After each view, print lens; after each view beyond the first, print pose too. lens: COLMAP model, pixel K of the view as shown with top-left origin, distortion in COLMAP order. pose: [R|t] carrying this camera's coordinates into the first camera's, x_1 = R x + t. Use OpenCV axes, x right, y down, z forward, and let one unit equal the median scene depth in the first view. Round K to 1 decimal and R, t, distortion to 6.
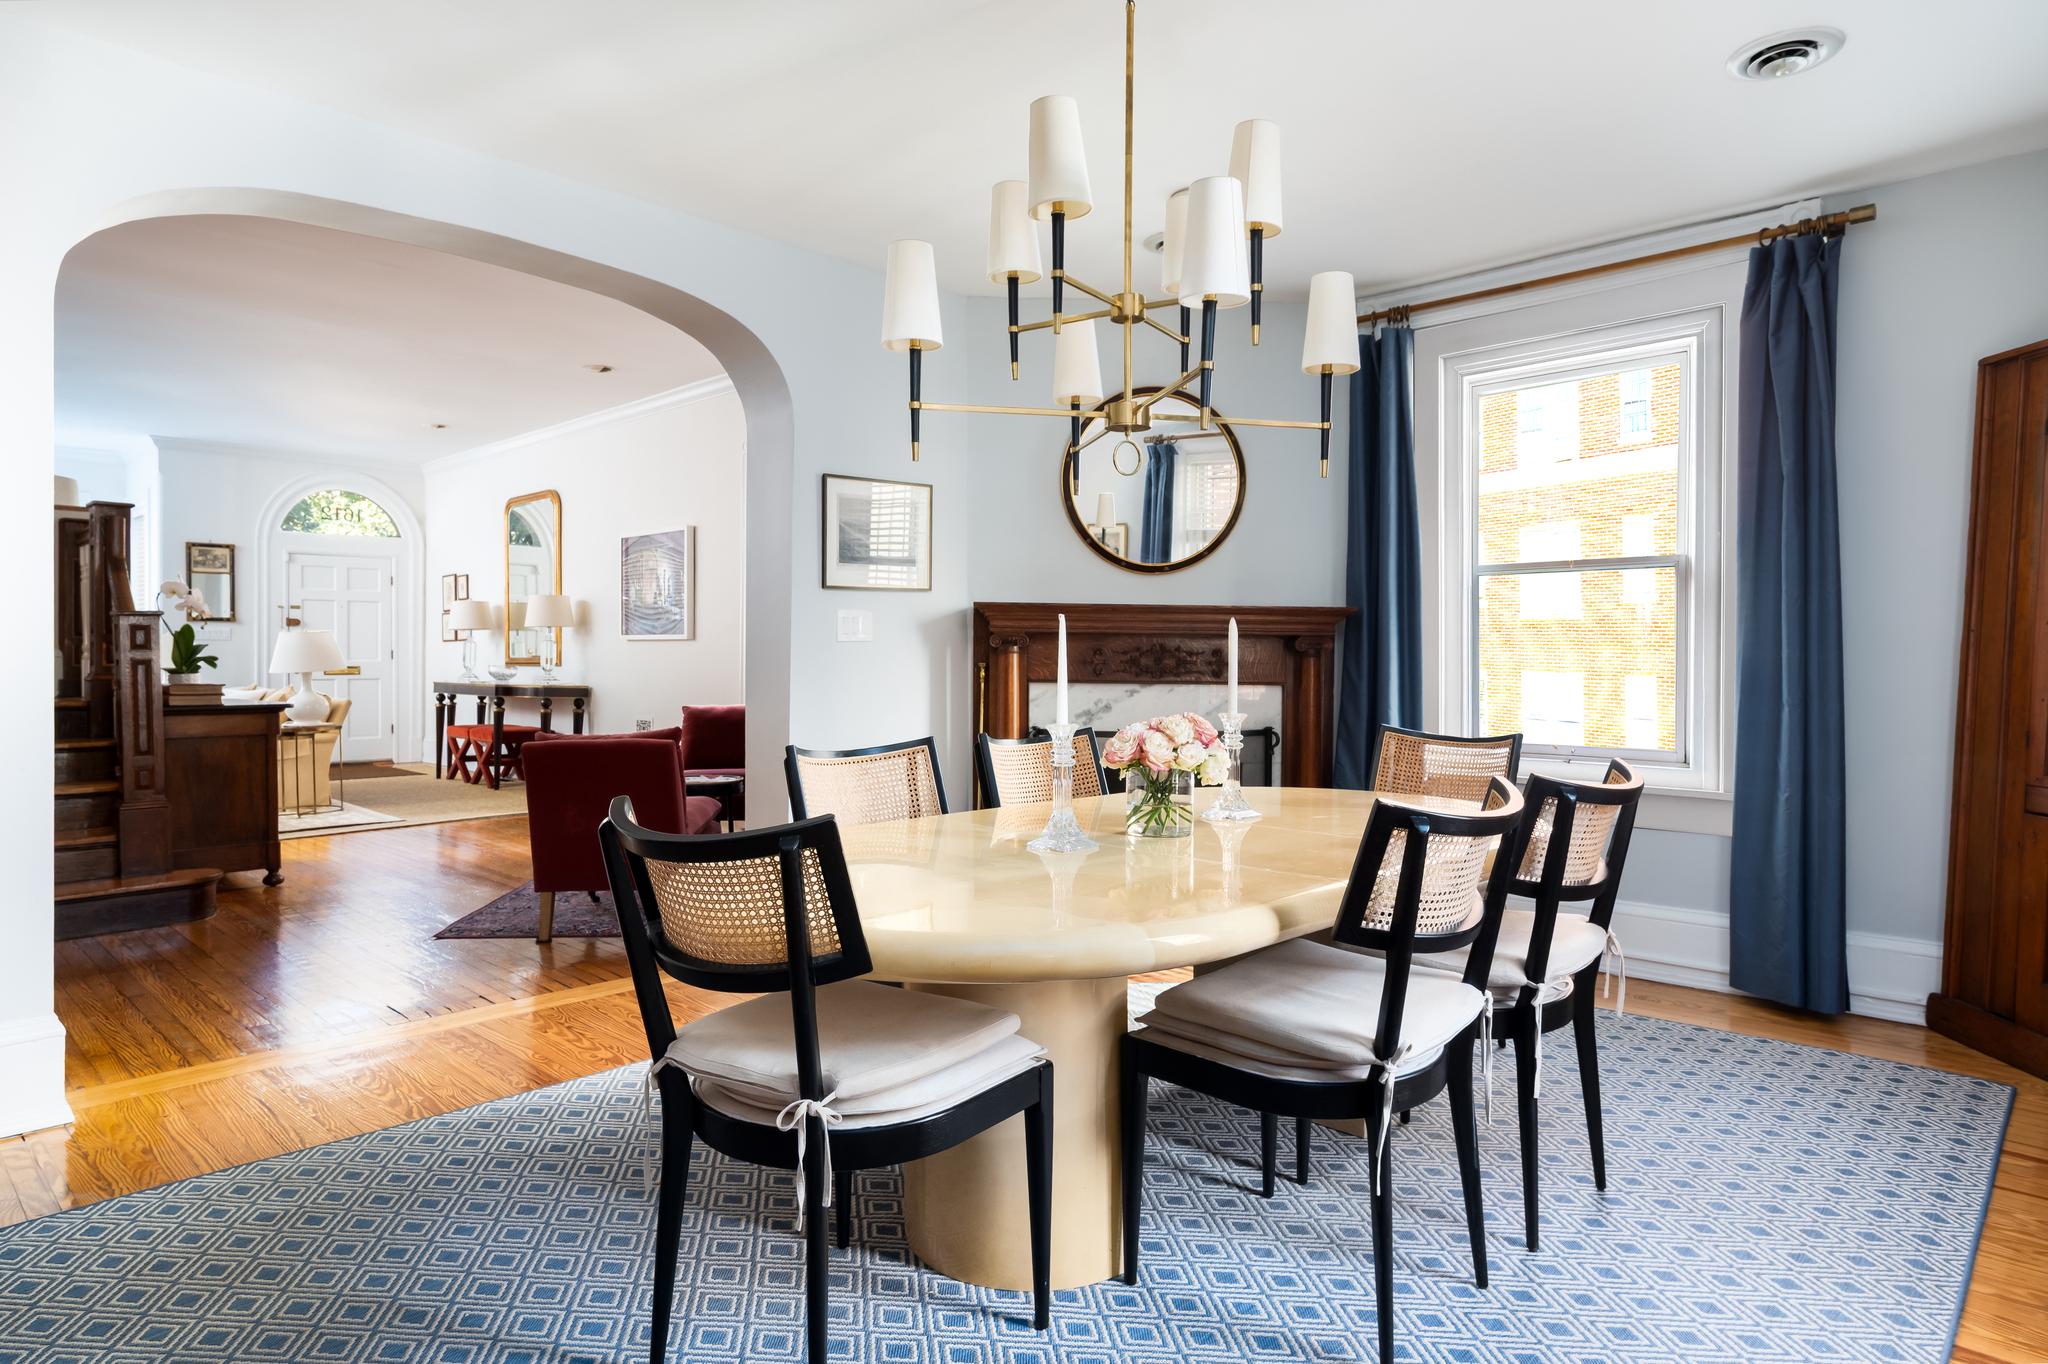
lens RADIAL K [[1177.9, 0, 1023.6], [0, 1177.9, 670.1], [0, 0, 1]] dist [-0.006812, -0.000820]
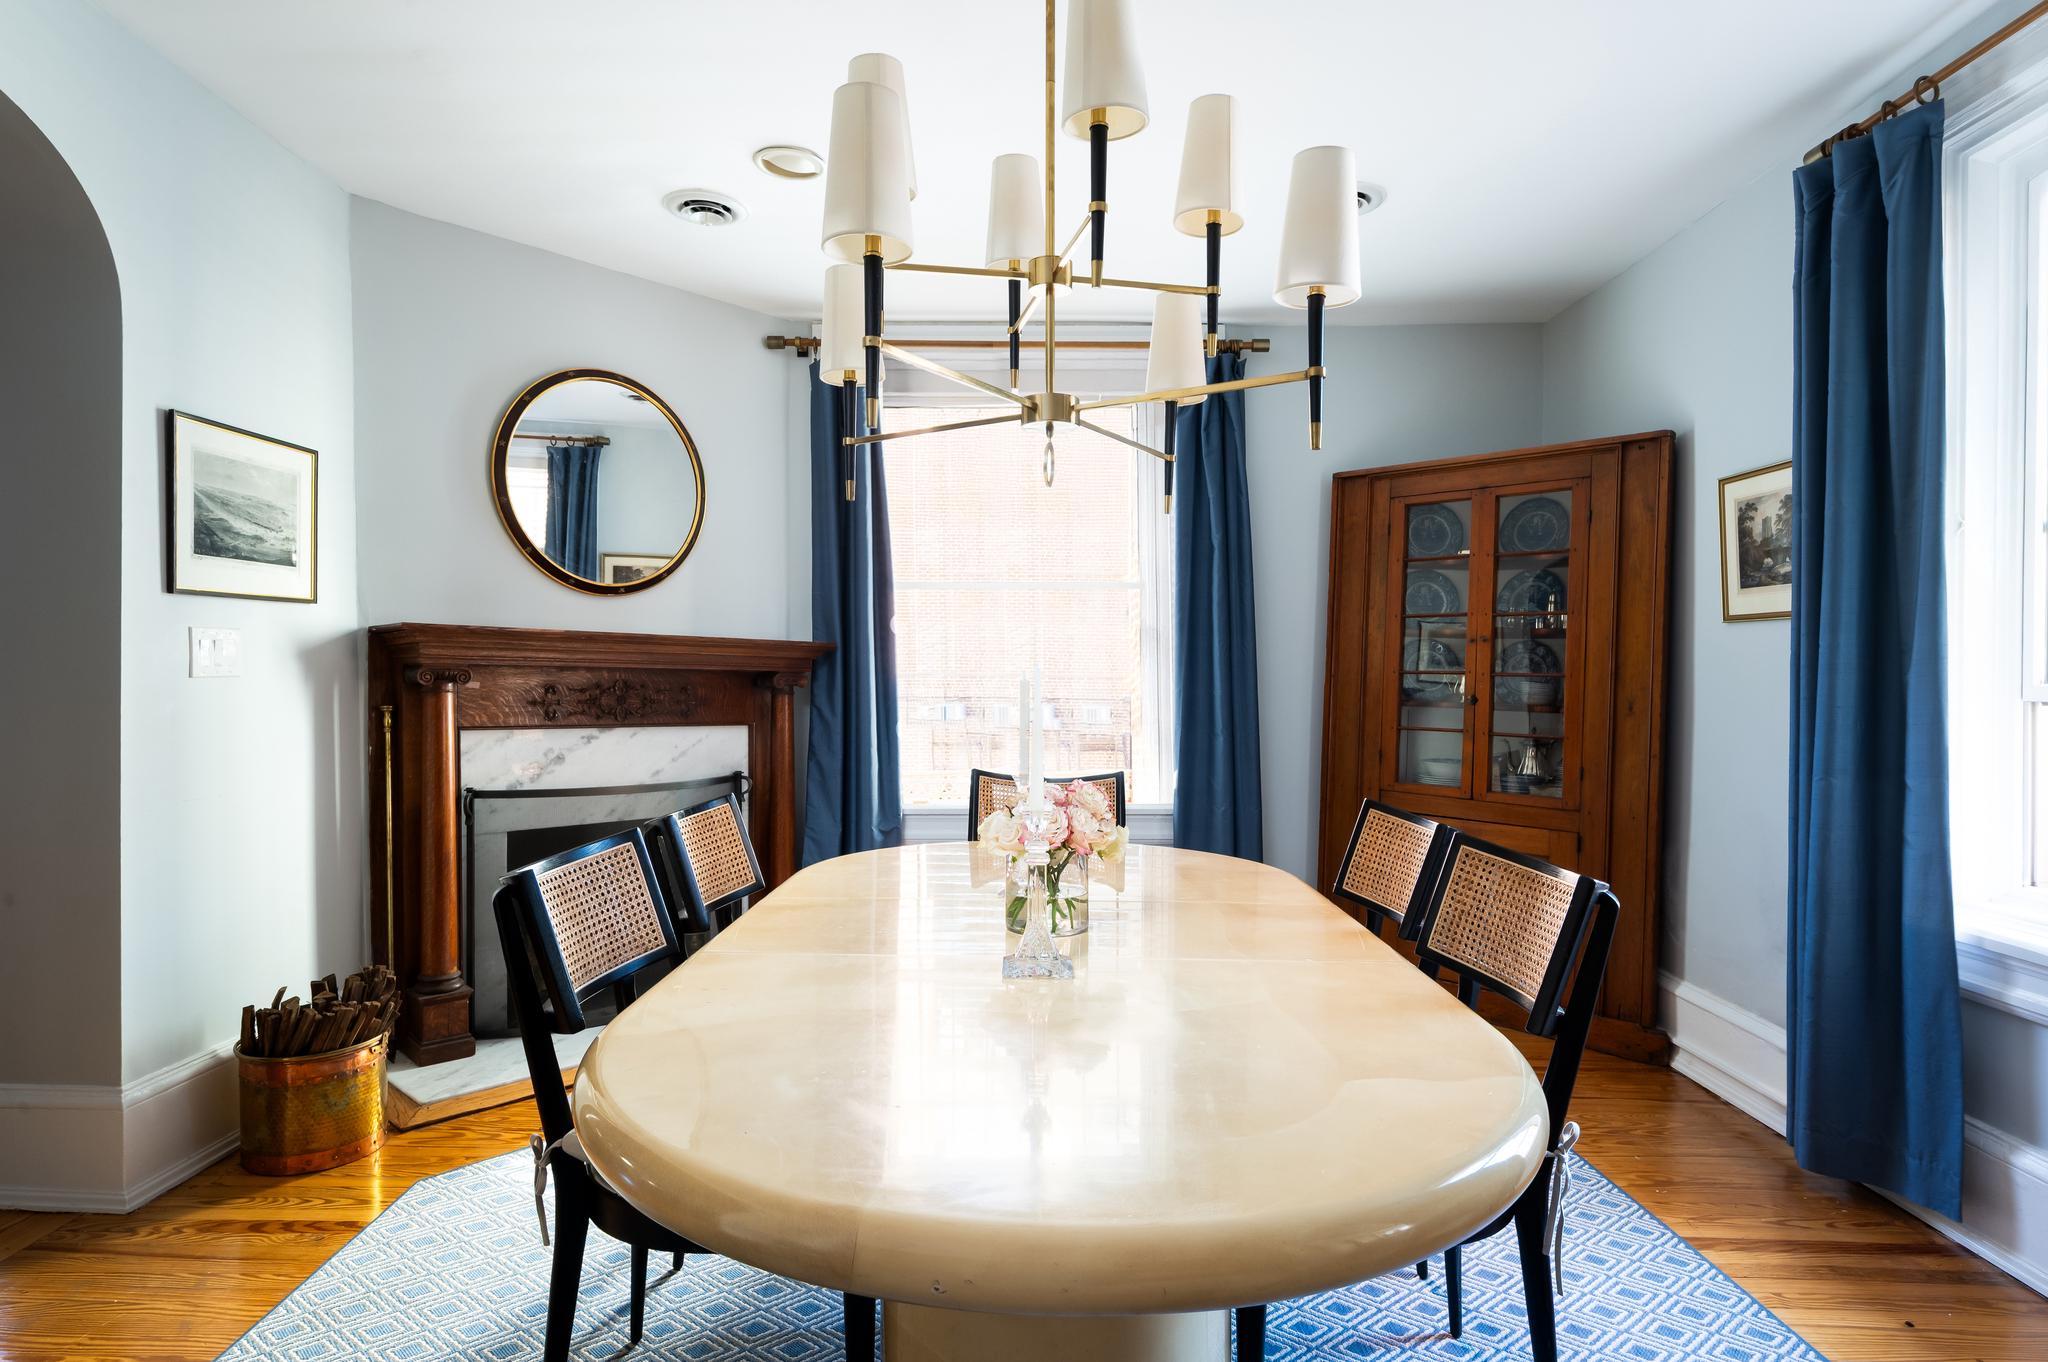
lens RADIAL K [[1105.3, 0, 1023.5], [0, 1105.3, 696.2], [0, 0, 1]] dist [0.007390, 0.000467]
pose [[0.718520, -0.010233, 0.695431, -0.233748], [0.003780, 0.999934, 0.010809, -0.018394], [-0.695496, -0.005138, 0.718511, 0.243900]]
